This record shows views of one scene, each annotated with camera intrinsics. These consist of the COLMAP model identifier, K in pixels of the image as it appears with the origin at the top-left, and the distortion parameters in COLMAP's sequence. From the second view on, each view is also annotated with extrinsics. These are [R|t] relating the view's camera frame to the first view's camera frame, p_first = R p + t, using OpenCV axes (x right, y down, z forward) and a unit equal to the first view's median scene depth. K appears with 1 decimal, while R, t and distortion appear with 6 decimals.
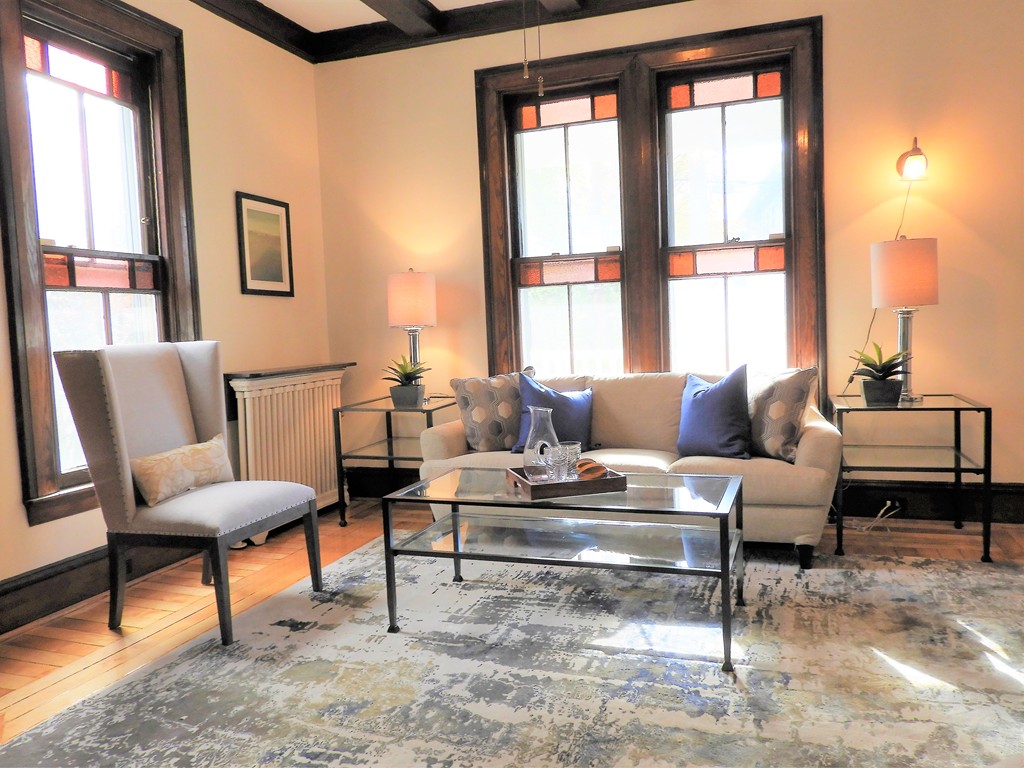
lens RADIAL K [[777.2, 0, 512.0], [0, 777.2, 384.0], [0, 0, 1]] dist [0.005519, 0.000002]
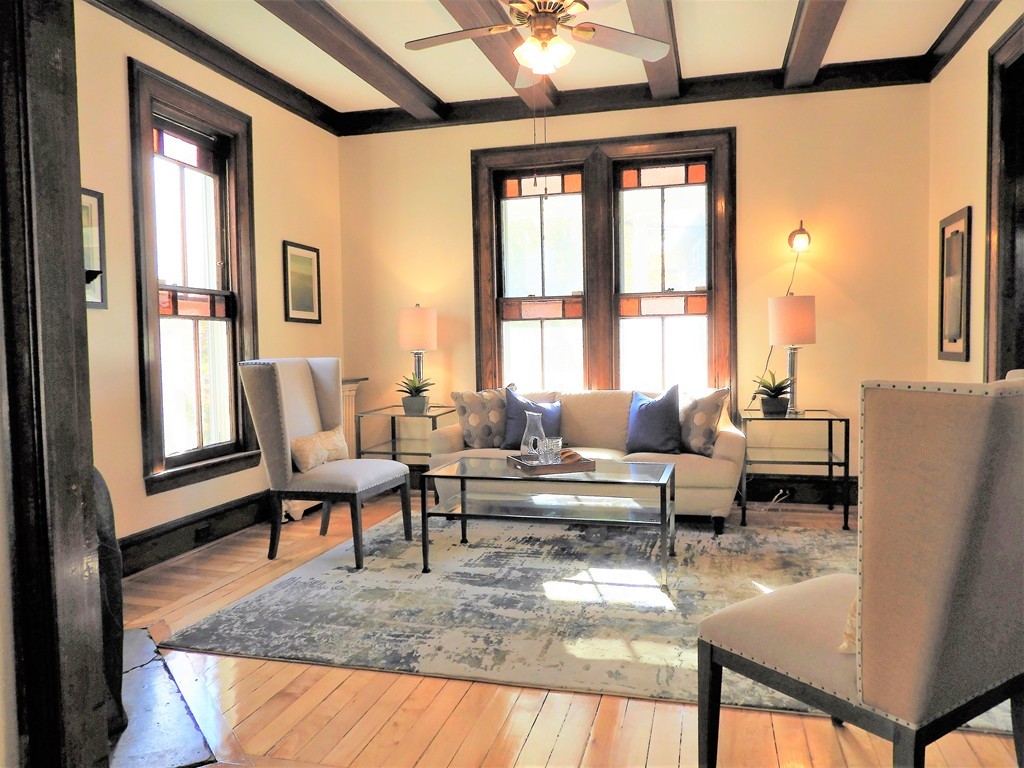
lens RADIAL K [[735.9, 0, 512.0], [0, 735.9, 384.0], [0, 0, 1]] dist [0.003507, 0.004268]
pose [[0.996997, 0.019394, 0.074966, -0.081282], [-0.017493, 0.999511, -0.025925, 0.011800], [-0.075432, 0.024536, 0.996849, -0.250647]]
